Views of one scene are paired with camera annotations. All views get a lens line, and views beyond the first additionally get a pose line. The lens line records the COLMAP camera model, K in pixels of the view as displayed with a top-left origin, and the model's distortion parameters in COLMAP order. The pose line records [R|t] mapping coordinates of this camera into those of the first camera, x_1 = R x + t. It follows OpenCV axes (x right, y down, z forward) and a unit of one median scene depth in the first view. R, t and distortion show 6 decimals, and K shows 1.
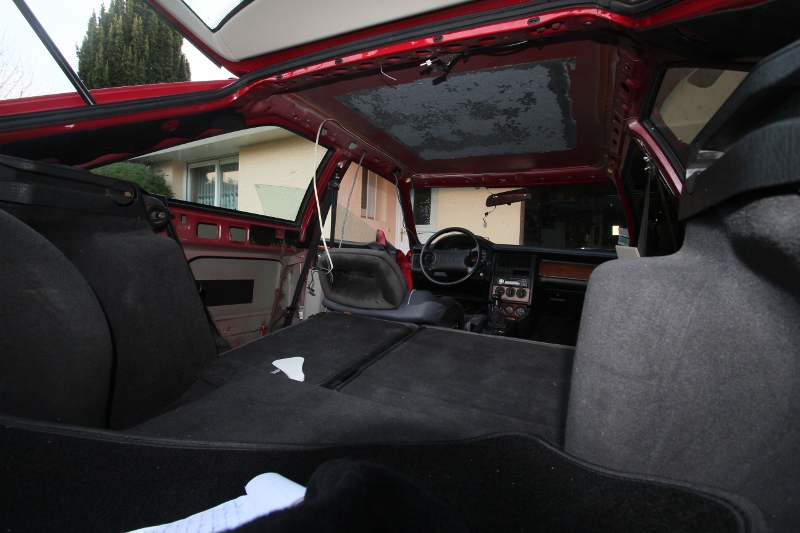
lens RADIAL K [[370.8, 0, 400.0], [0, 370.8, 266.5], [0, 0, 1]] dist [-0.000484, -0.000420]
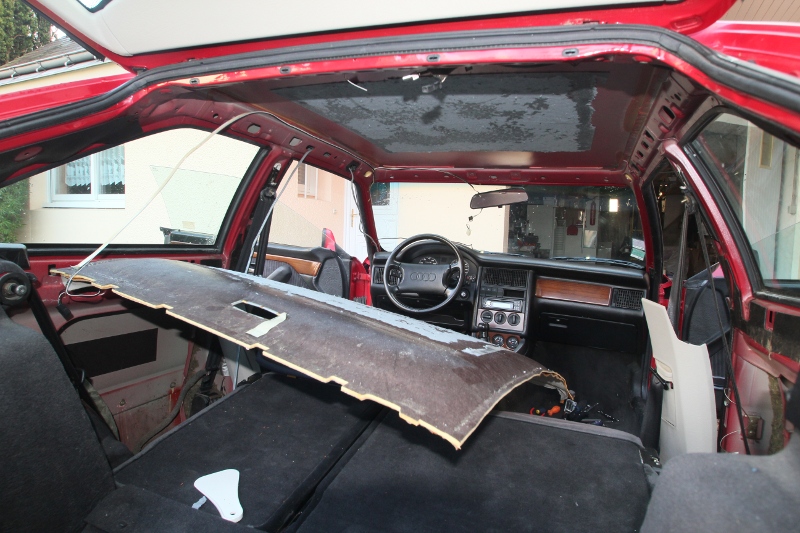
lens RADIAL K [[479.6, 0, 400.0], [0, 479.6, 266.5], [0, 0, 1]] dist [-0.024304, -0.000829]
pose [[0.993799, -0.010351, 0.110709, -0.022769], [0.005285, 0.998930, 0.045955, -0.093468], [-0.111066, -0.045085, 0.992790, 0.034193]]
